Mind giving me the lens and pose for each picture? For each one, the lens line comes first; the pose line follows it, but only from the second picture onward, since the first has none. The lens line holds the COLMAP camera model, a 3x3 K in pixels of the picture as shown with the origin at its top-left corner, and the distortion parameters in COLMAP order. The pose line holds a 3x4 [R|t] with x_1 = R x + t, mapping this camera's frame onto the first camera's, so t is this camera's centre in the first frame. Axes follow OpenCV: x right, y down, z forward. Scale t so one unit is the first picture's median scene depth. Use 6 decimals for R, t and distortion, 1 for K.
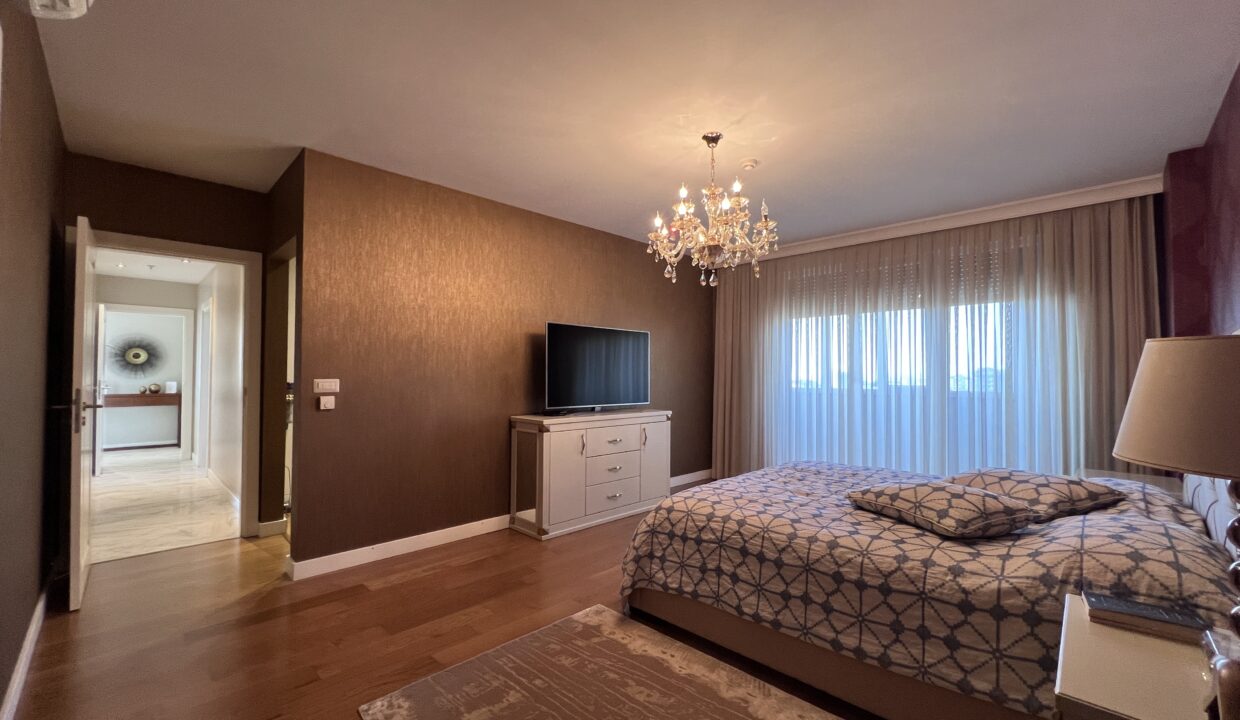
lens RADIAL K [[499.3, 0, 623.5], [0, 499.3, 354.7], [0, 0, 1]] dist [-0.002278, 0.000886]
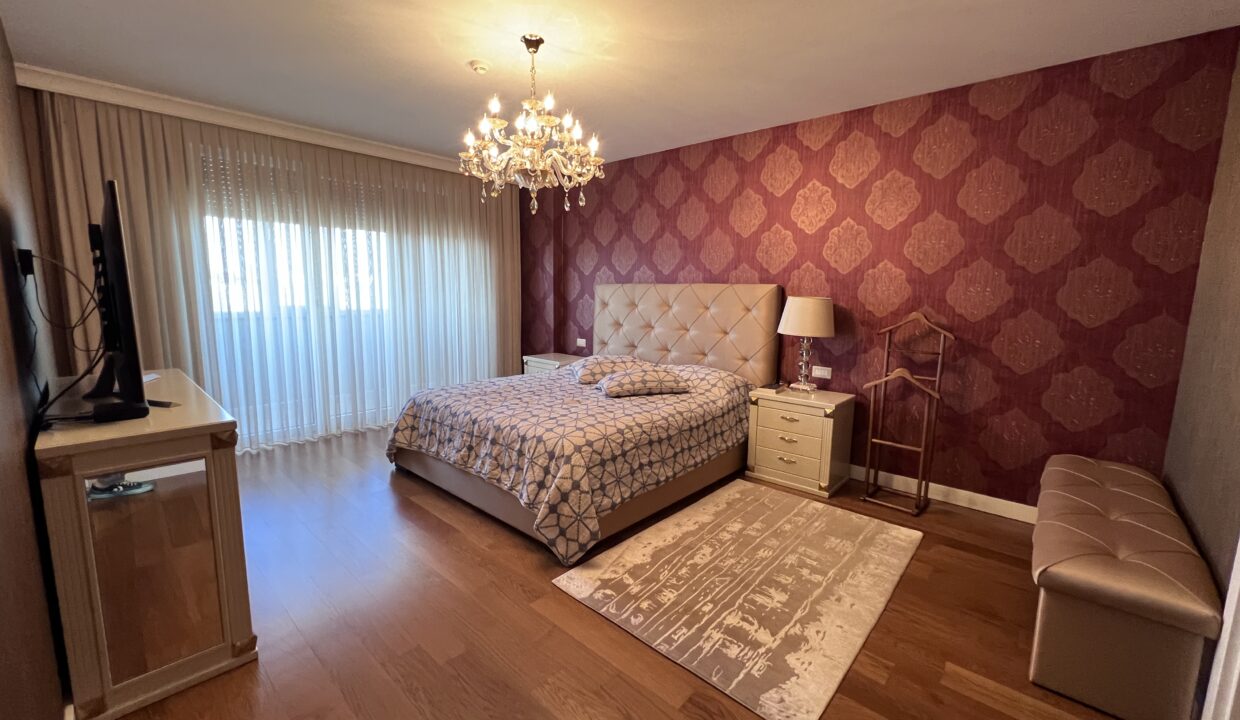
lens RADIAL K [[499.3, 0, 623.8], [0, 499.3, 355.2], [0, 0, 1]] dist [-0.002278, 0.000886]
pose [[-0.036797, -0.133798, 0.990325, -0.989402], [-0.055252, 0.989753, 0.131668, -0.009715], [-0.997794, -0.049873, -0.043813, 1.075472]]
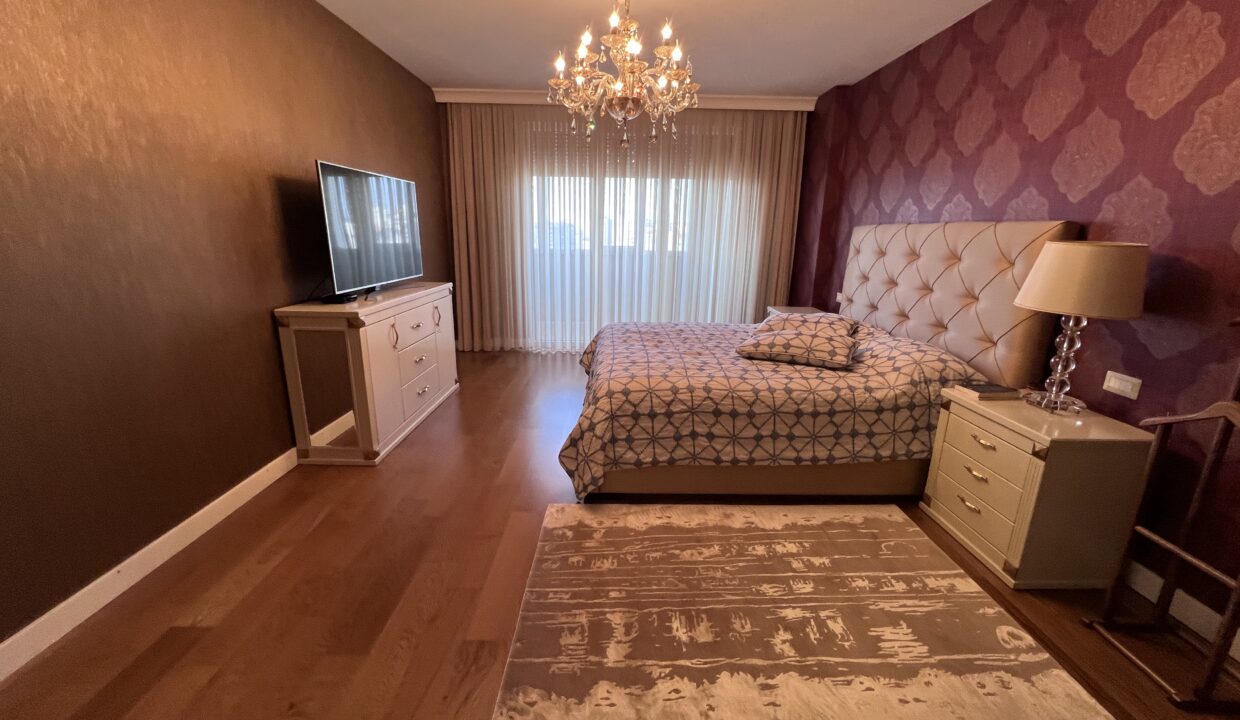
lens RADIAL K [[499.3, 0, 622.6], [0, 499.3, 358.8], [0, 0, 1]] dist [-0.002278, 0.000886]
pose [[0.706174, -0.167831, 0.687860, -0.630398], [-0.043355, 0.959428, 0.278601, -0.028044], [-0.706710, -0.226562, 0.670246, 0.394507]]
